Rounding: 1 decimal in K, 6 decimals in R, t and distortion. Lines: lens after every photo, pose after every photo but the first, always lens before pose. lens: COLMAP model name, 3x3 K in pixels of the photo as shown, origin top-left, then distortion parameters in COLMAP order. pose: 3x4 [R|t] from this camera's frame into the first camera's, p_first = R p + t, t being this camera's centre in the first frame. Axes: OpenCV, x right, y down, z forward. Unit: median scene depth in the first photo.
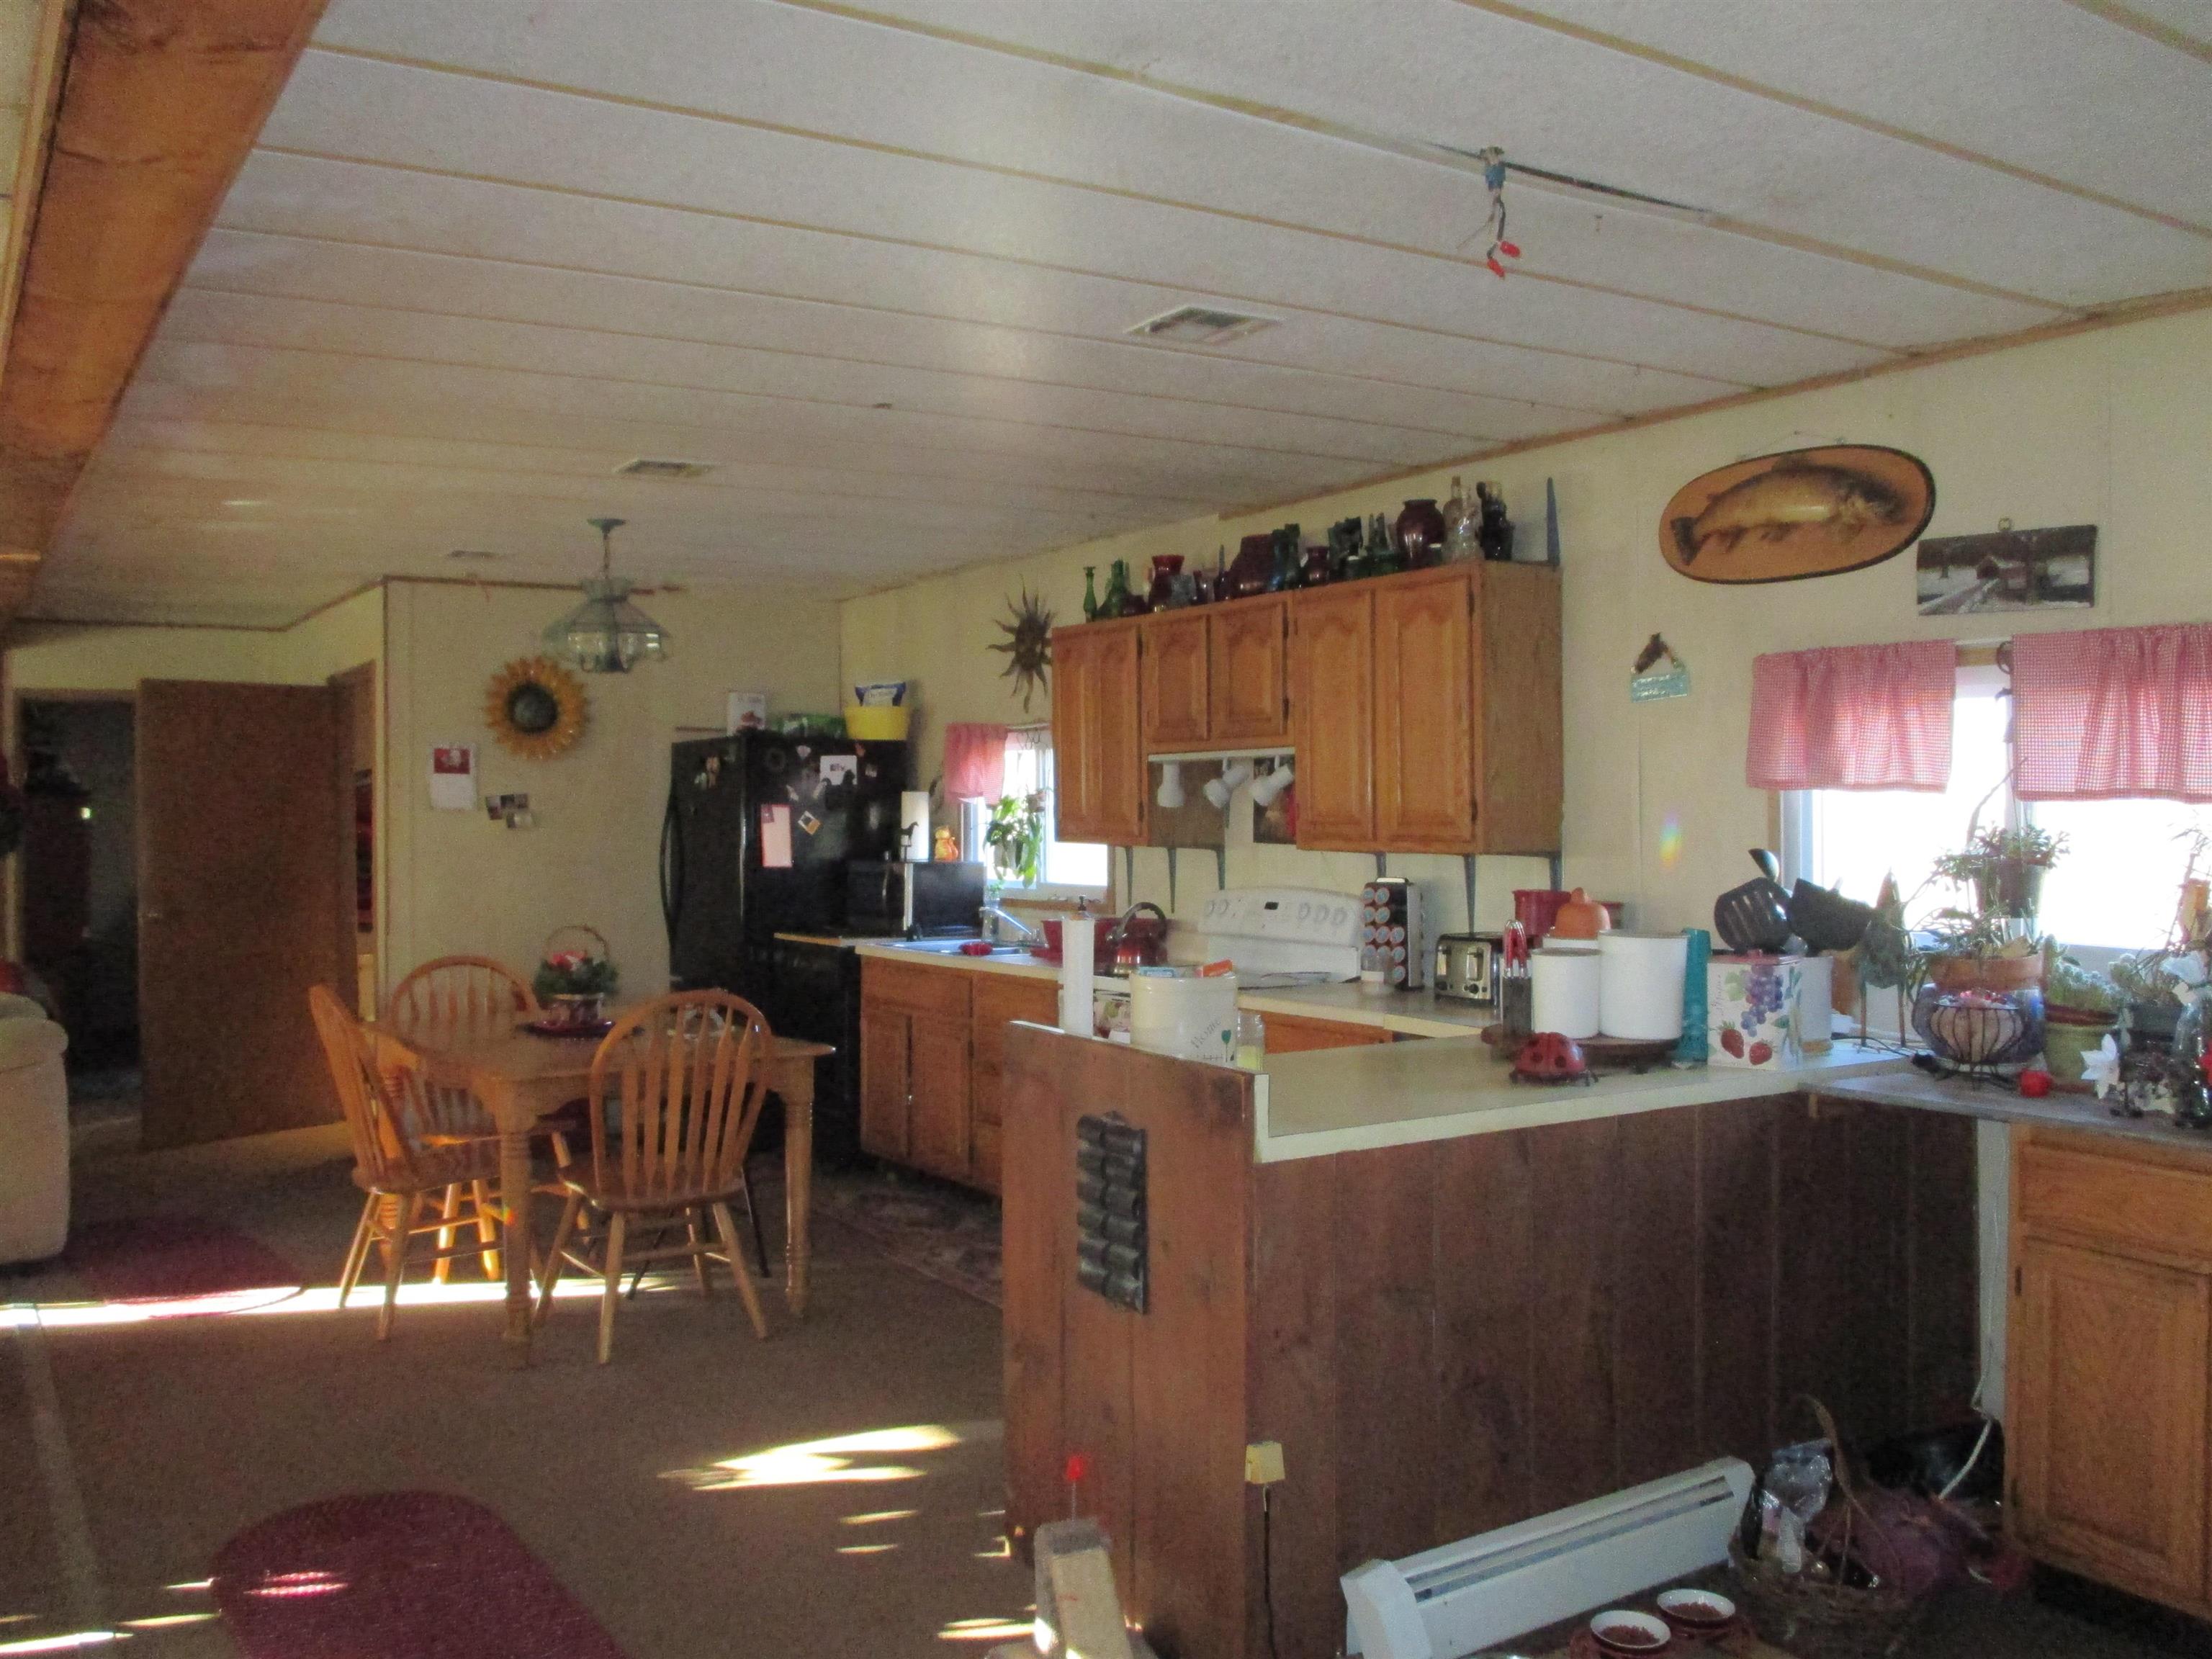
lens RADIAL K [[1861.3, 0, 1104.3], [0, 1861.3, 819.9], [0, 0, 1]] dist [-0.049473, 0.013854]
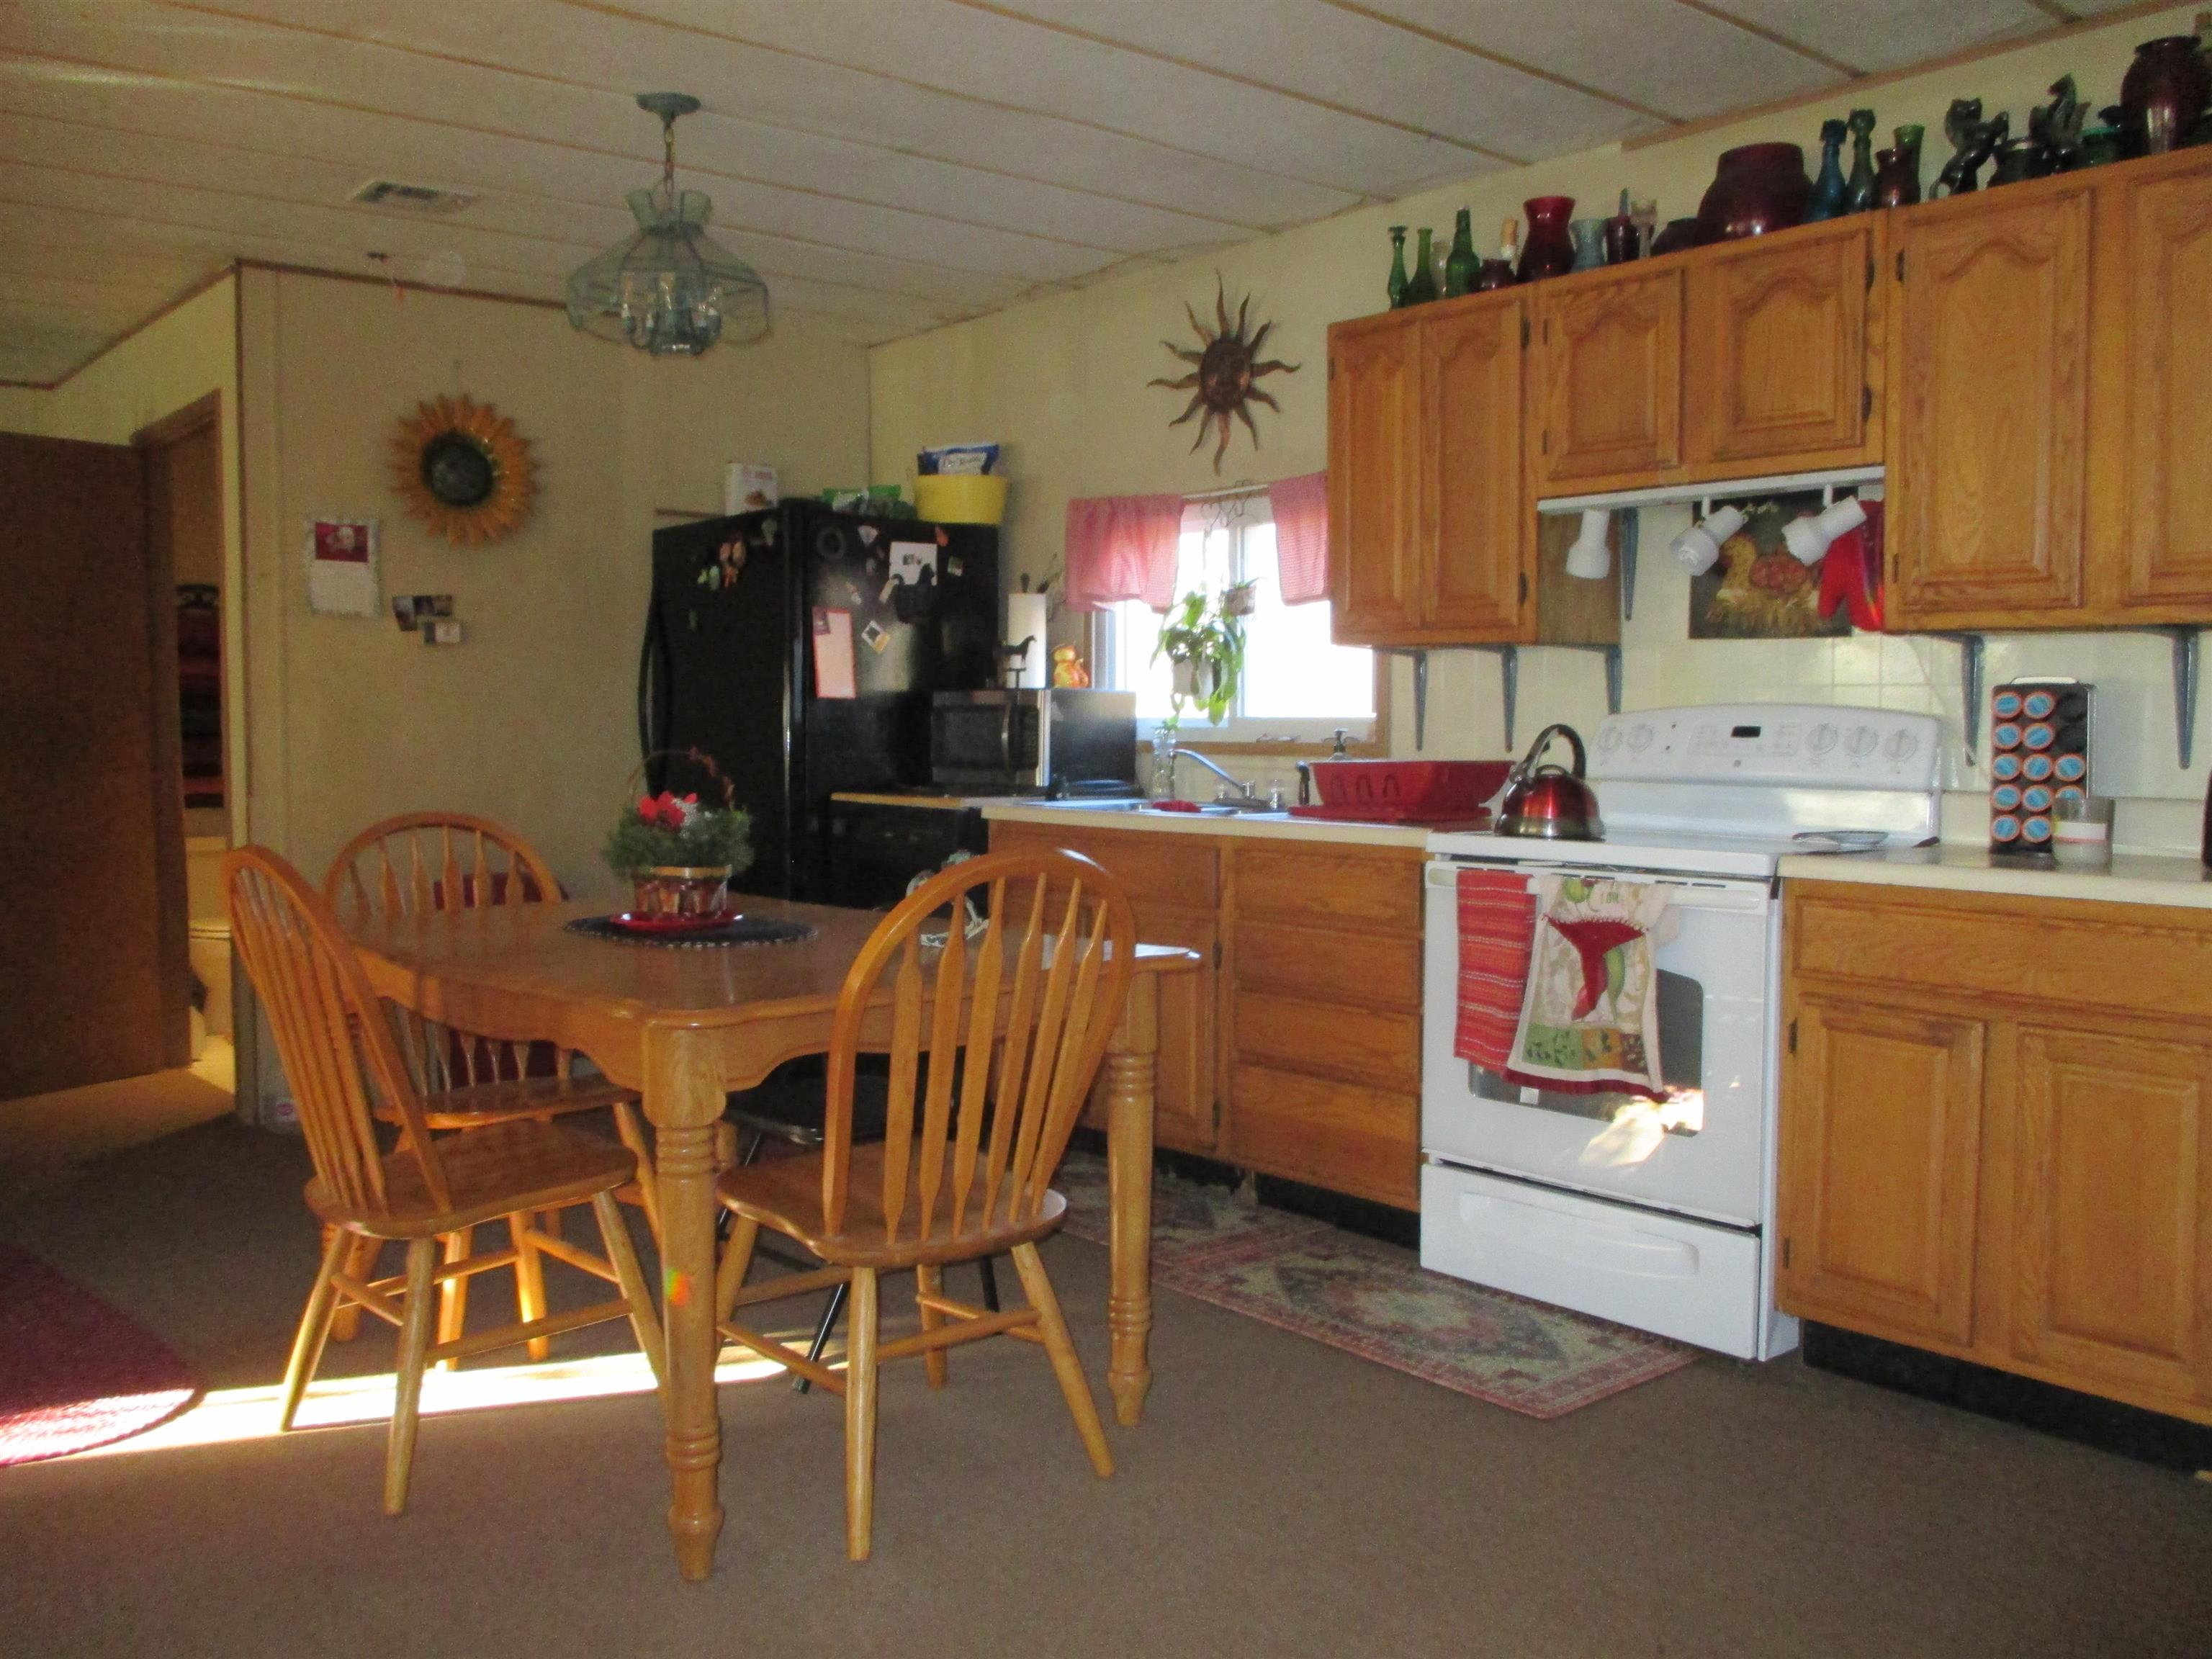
lens RADIAL K [[1861.3, 0, 1110.7], [0, 1861.3, 845.4], [0, 0, 1]] dist [-0.049473, 0.013854]
pose [[0.992283, -0.001079, 0.123985, -0.165237], [-0.007143, 0.997804, 0.065849, 0.035042], [-0.123784, -0.066226, 0.990097, 0.301194]]
